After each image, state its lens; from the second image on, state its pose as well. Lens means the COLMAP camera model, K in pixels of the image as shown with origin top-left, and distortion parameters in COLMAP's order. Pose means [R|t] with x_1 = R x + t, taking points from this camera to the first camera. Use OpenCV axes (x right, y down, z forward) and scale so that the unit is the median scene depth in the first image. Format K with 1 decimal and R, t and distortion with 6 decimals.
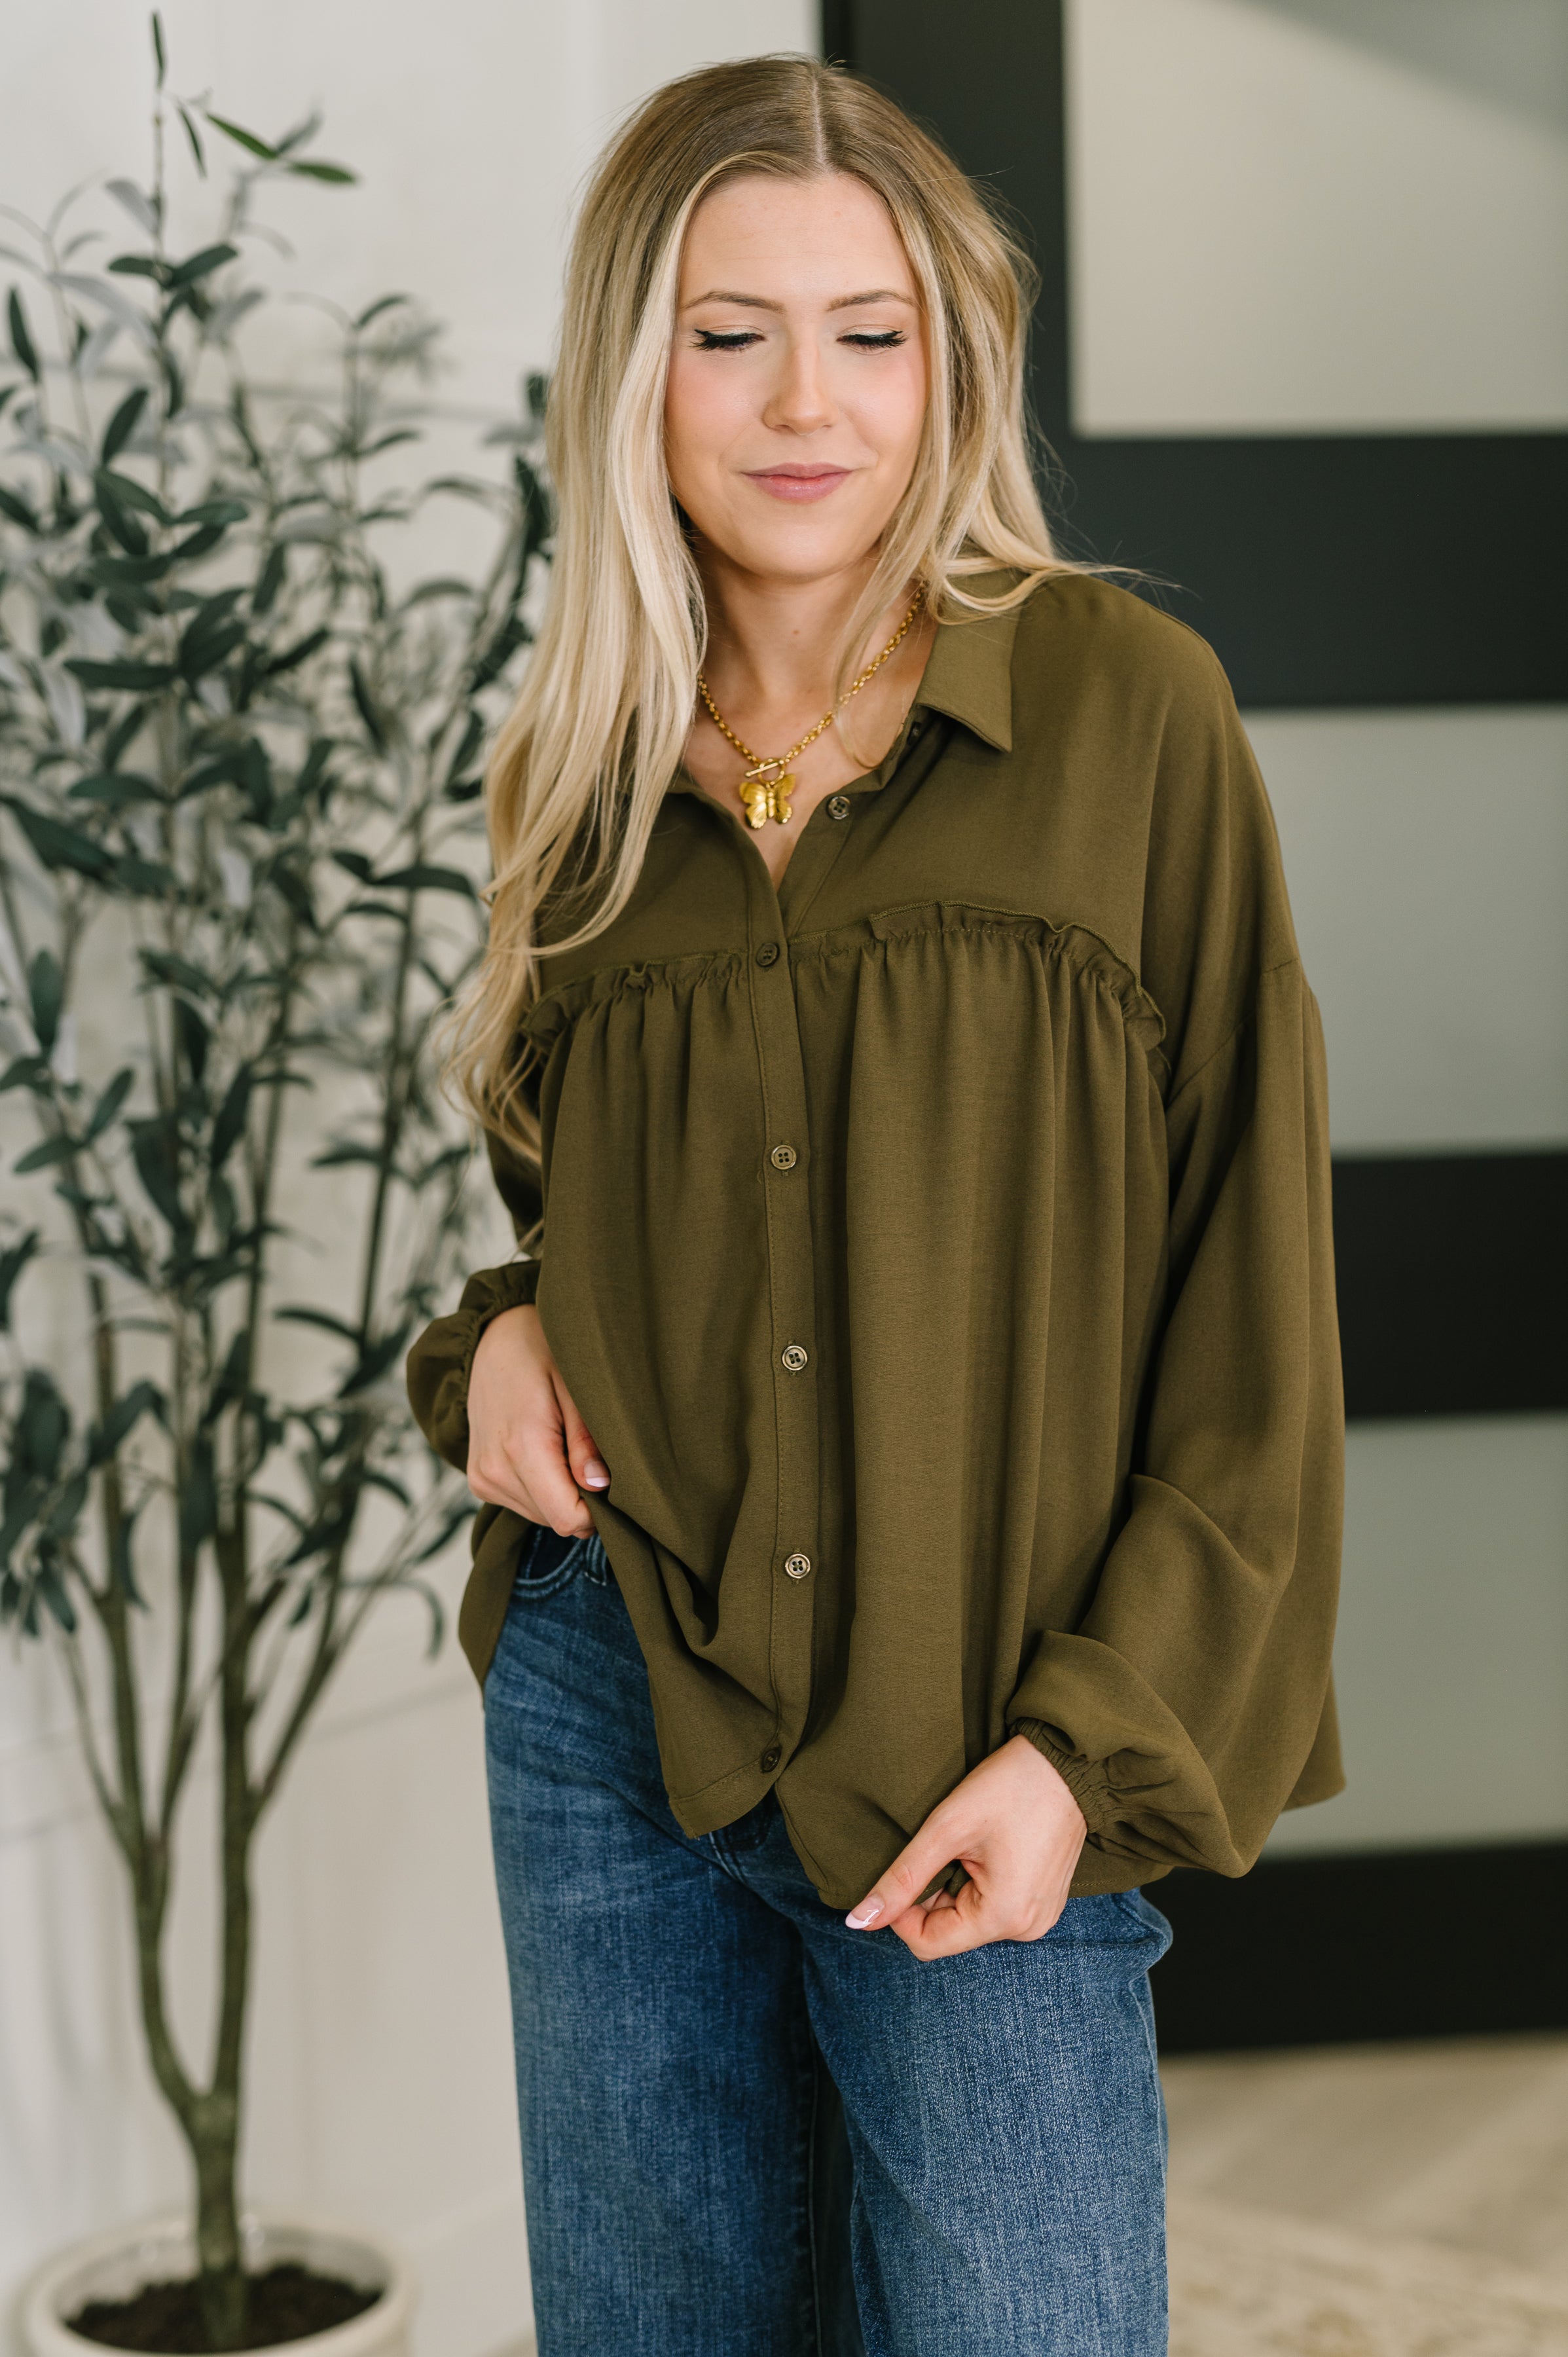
lens RADIAL K [[3459.2, 0, 821.2], [0, 3459.2, 1143.1], [0, 0, 1]] dist [-0.005451, 0.065835]
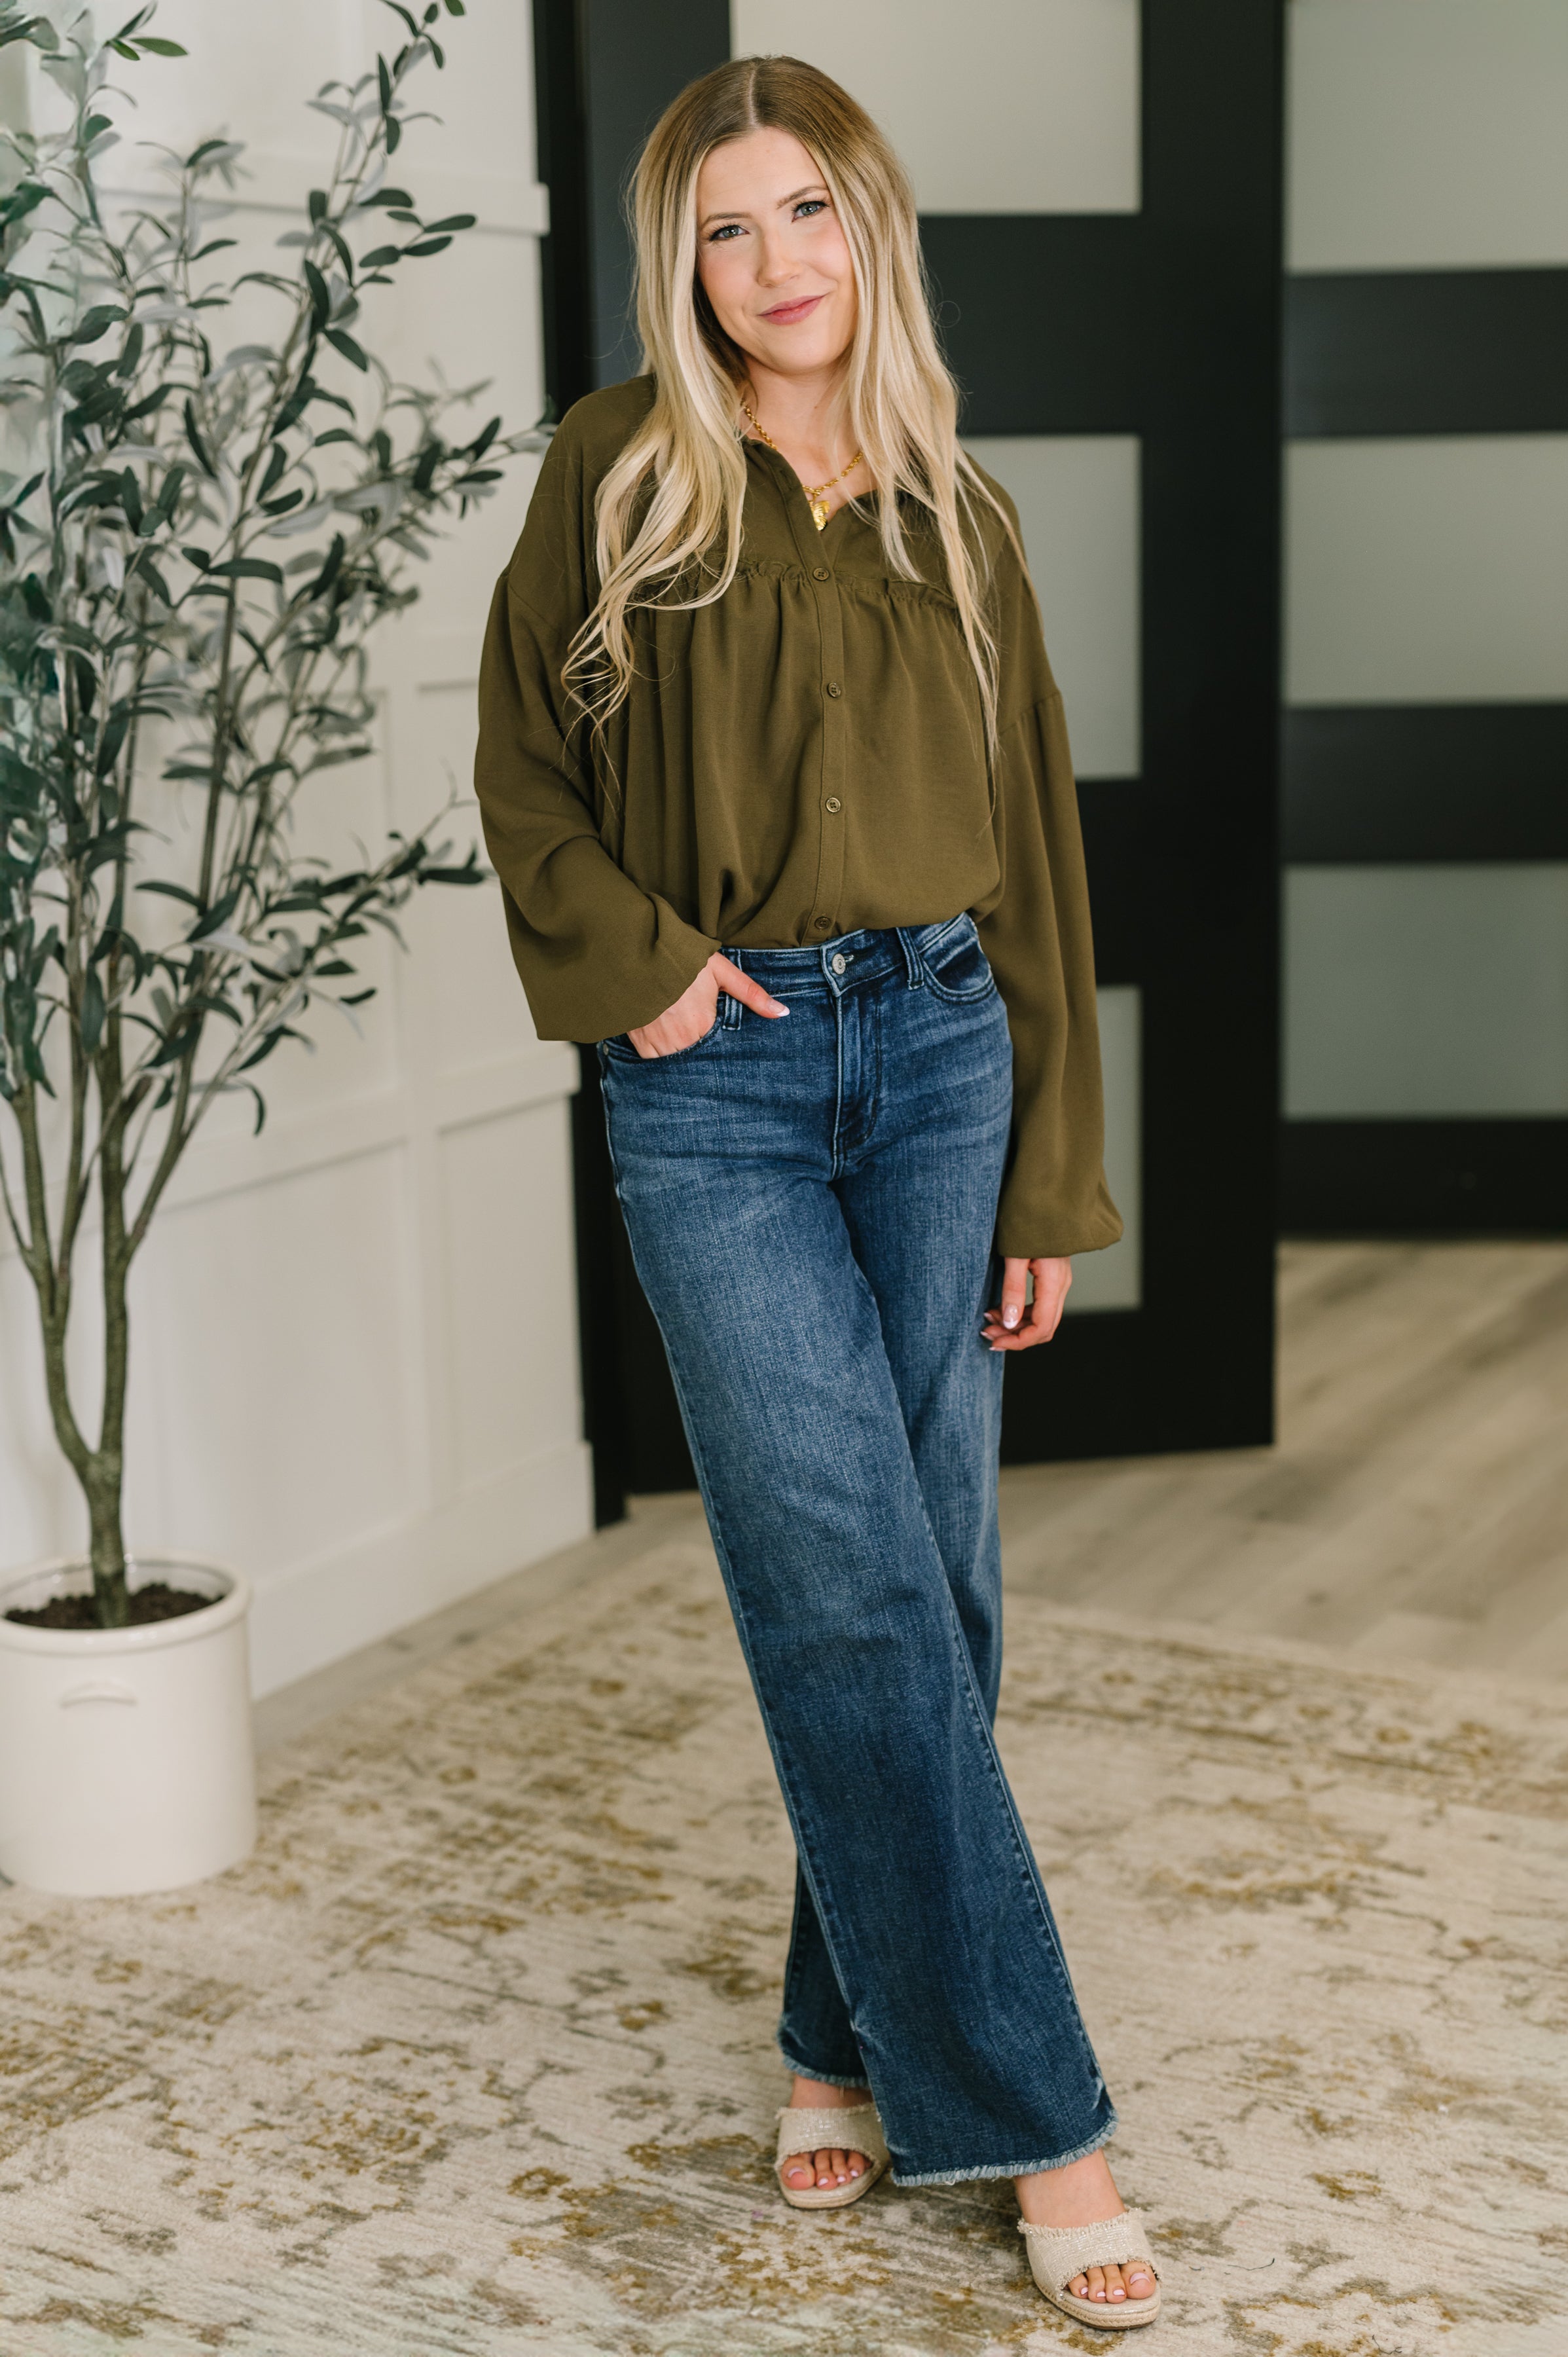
lens RADIAL K [[3286.9, 0, 777.0], [0, 3286.9, 1099.4], [0, 0, 1]] dist [0.004958, -0.031192]
pose [[0.998039, -0.009010, 0.061942, 0.014748], [0.003695, 0.996341, 0.085389, 0.023531], [-0.062485, -0.084992, 0.994420, -0.335370]]
